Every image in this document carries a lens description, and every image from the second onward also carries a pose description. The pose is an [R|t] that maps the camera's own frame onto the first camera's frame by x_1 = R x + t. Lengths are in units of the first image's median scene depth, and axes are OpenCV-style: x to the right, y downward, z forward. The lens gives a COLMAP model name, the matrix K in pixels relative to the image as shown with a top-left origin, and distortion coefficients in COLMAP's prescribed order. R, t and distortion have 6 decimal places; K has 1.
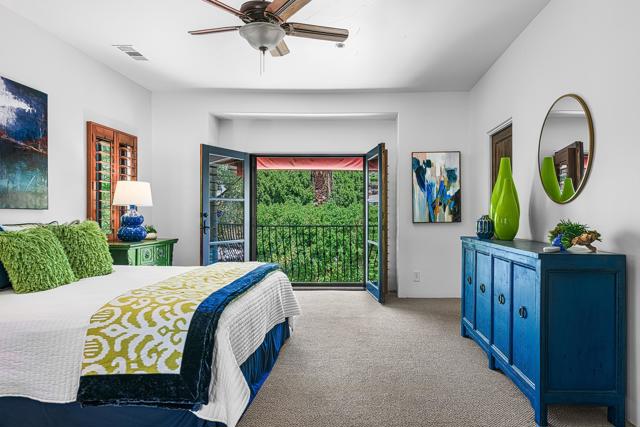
lens RADIAL K [[397.9, 0, 353.6], [0, 397.9, 211.0], [0, 0, 1]] dist [0.004503, 0.000270]
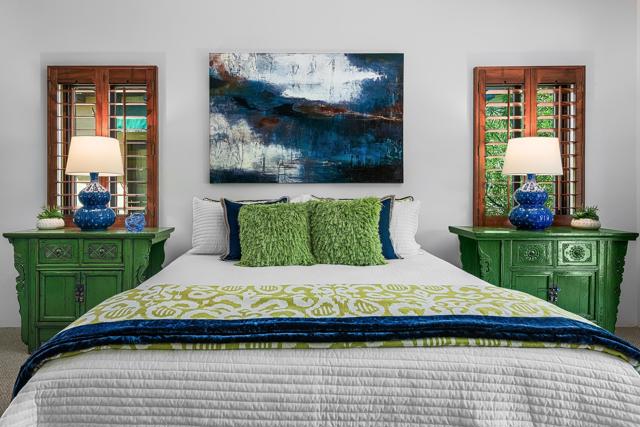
lens RADIAL K [[439.2, 0, 319.5], [0, 439.2, 191.2], [0, 0, 1]] dist [0.012823, 0.002396]
pose [[0.025423, 0.011239, -0.999614, 0.197618], [0.009959, 0.999884, 0.011495, 0.001449], [0.999627, -0.010247, 0.025308, 0.726724]]
